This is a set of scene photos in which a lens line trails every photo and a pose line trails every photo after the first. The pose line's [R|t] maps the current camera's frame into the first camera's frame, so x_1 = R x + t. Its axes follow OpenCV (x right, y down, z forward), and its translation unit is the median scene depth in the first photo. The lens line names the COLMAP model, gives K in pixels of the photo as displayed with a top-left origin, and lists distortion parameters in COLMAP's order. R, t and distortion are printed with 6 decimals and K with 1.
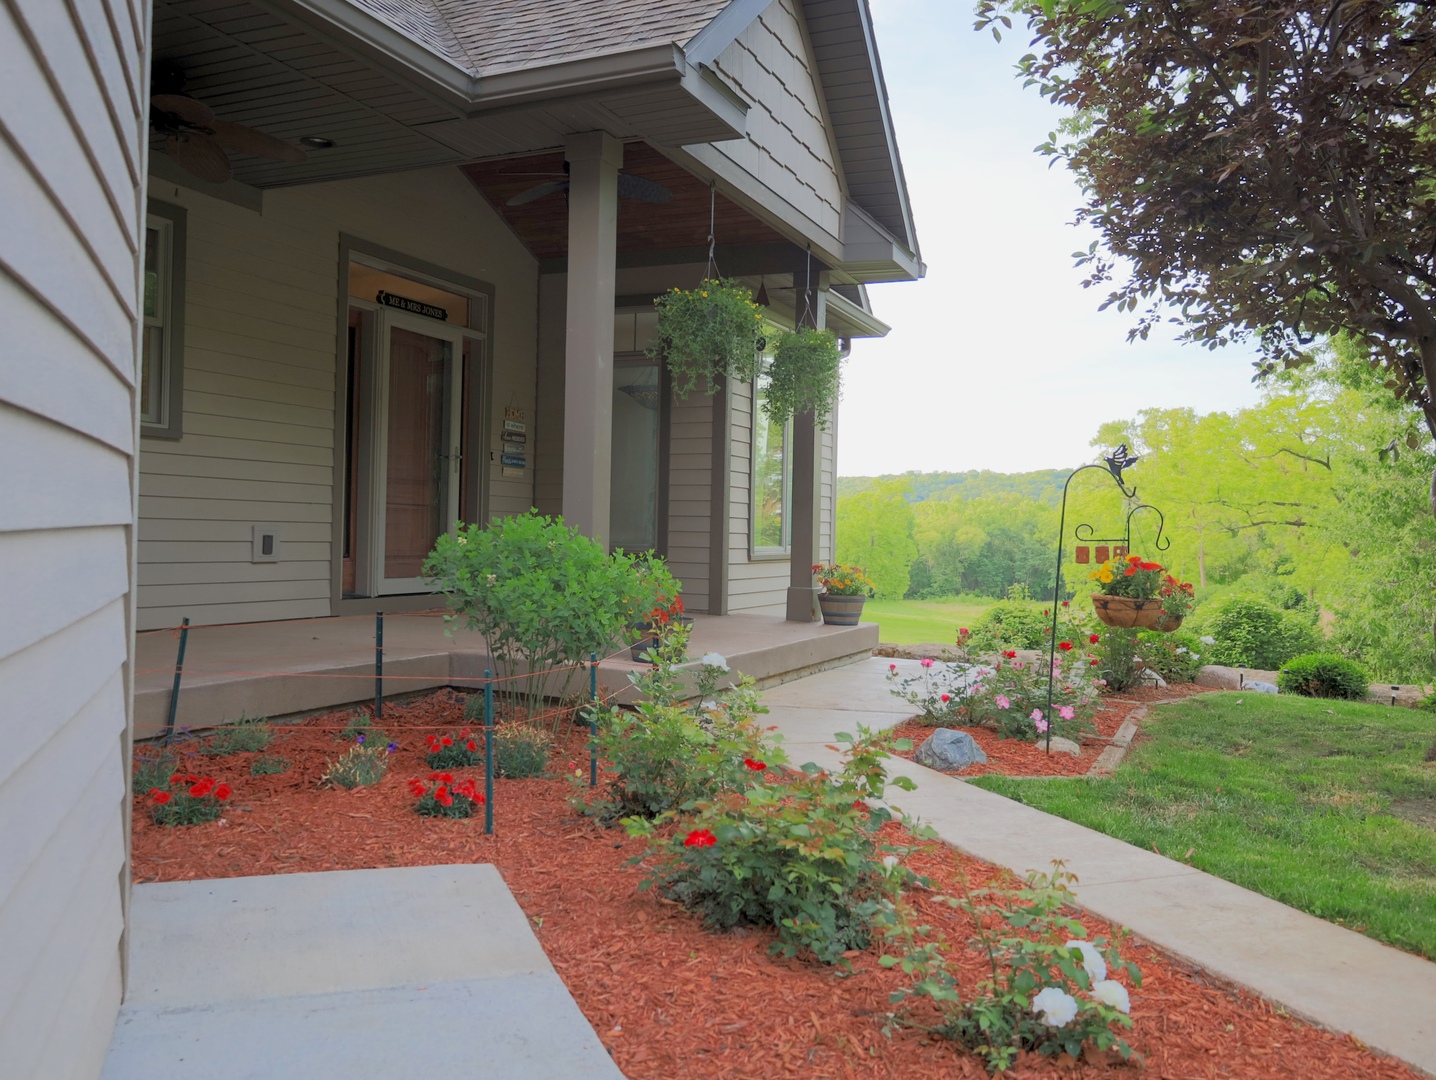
lens RADIAL K [[1155.4, 0, 713.5], [0, 1155.4, 539.4], [0, 0, 1]] dist [-0.039887, 0.001531]
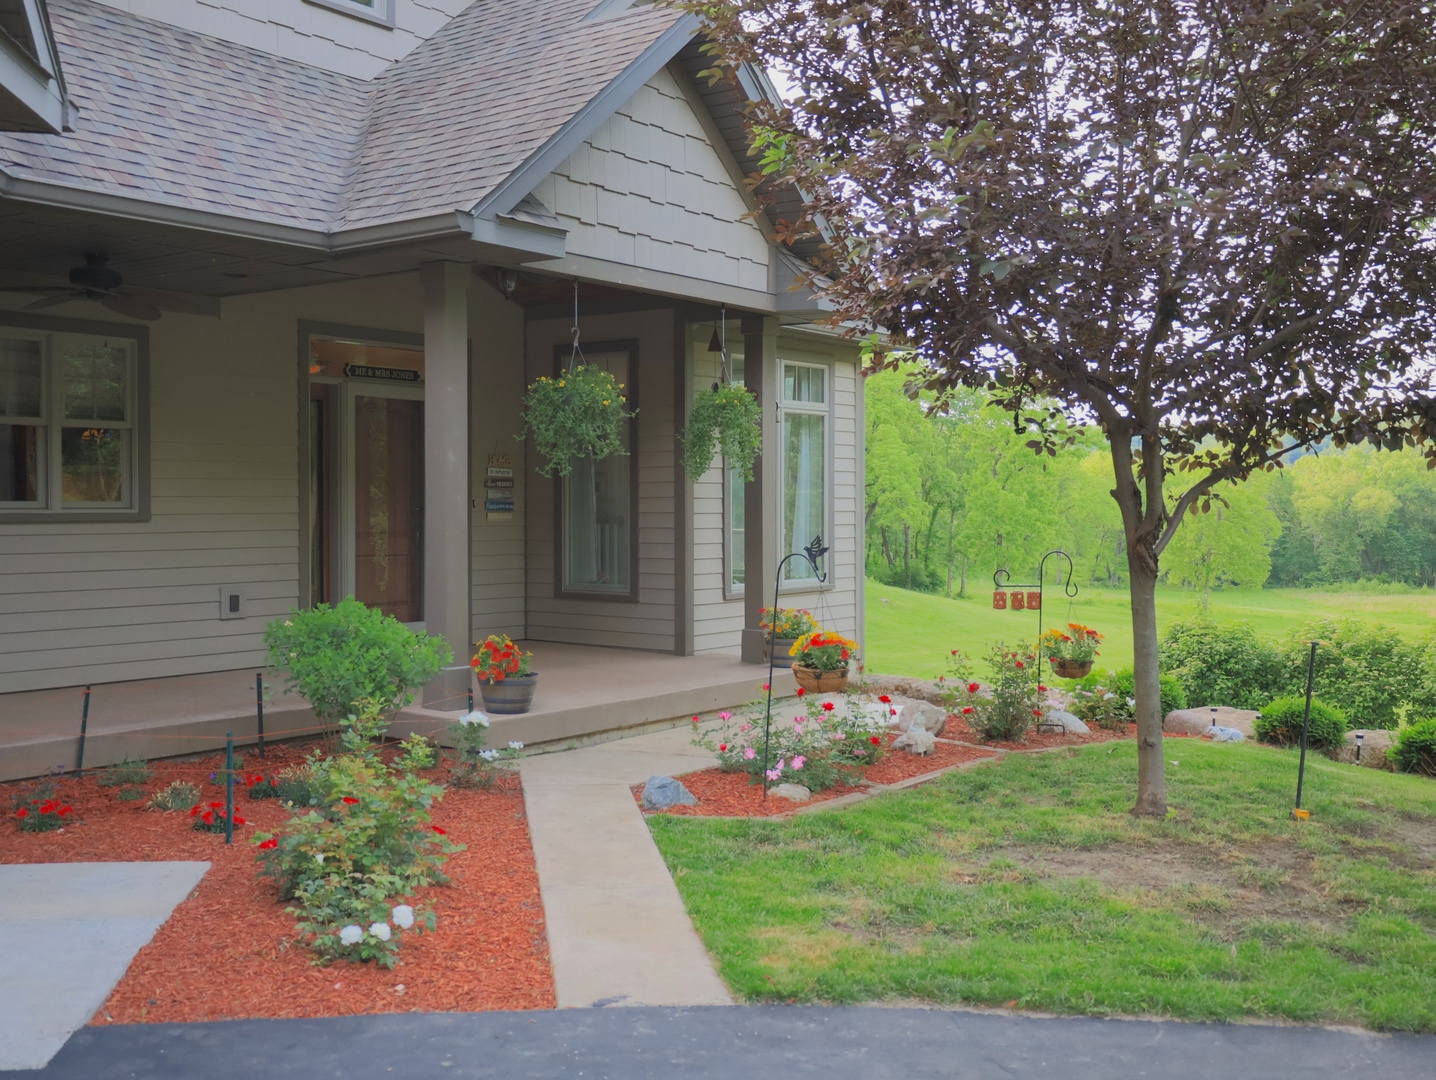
lens RADIAL K [[1467.0, 0, 720.7], [0, 1467.0, 536.6], [0, 0, 1]] dist [-0.035022, 0.000000]
pose [[0.977722, -0.016733, -0.209237, 0.349105], [0.020037, 0.999706, 0.013680, -0.063676], [0.208947, -0.017567, 0.977769, -0.292364]]
